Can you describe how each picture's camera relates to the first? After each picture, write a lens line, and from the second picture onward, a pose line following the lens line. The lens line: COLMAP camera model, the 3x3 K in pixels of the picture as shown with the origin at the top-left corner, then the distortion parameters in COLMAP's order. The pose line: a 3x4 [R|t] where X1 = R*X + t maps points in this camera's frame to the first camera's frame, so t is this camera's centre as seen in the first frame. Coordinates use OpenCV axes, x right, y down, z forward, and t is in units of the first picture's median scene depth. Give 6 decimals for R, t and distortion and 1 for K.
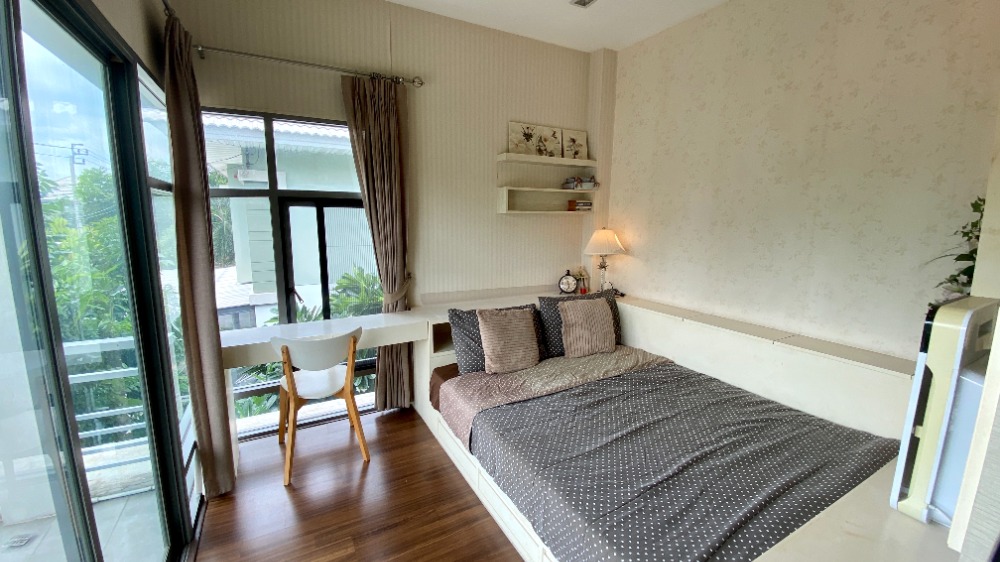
lens RADIAL K [[402.1, 0, 495.7], [0, 402.1, 281.2], [0, 0, 1]] dist [0.018066, -0.020460]
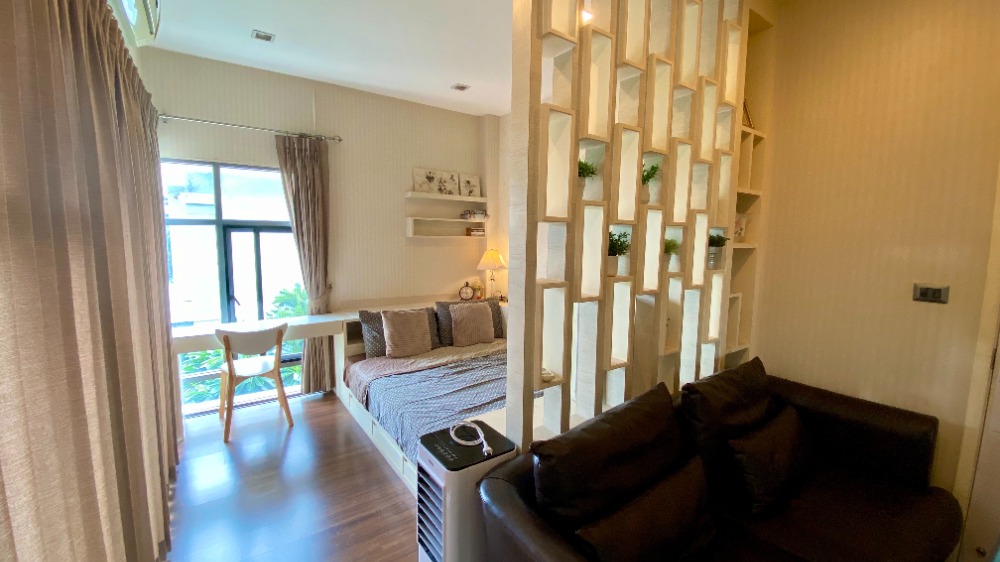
lens RADIAL K [[393.6, 0, 500.0], [0, 393.6, 281.0], [0, 0, 1]] dist [-0.001734, -0.019184]
pose [[0.992023, -0.008608, 0.125763, 0.166973], [0.015731, 0.998321, -0.055750, 0.050437], [-0.125072, 0.057284, 0.990493, -0.310782]]
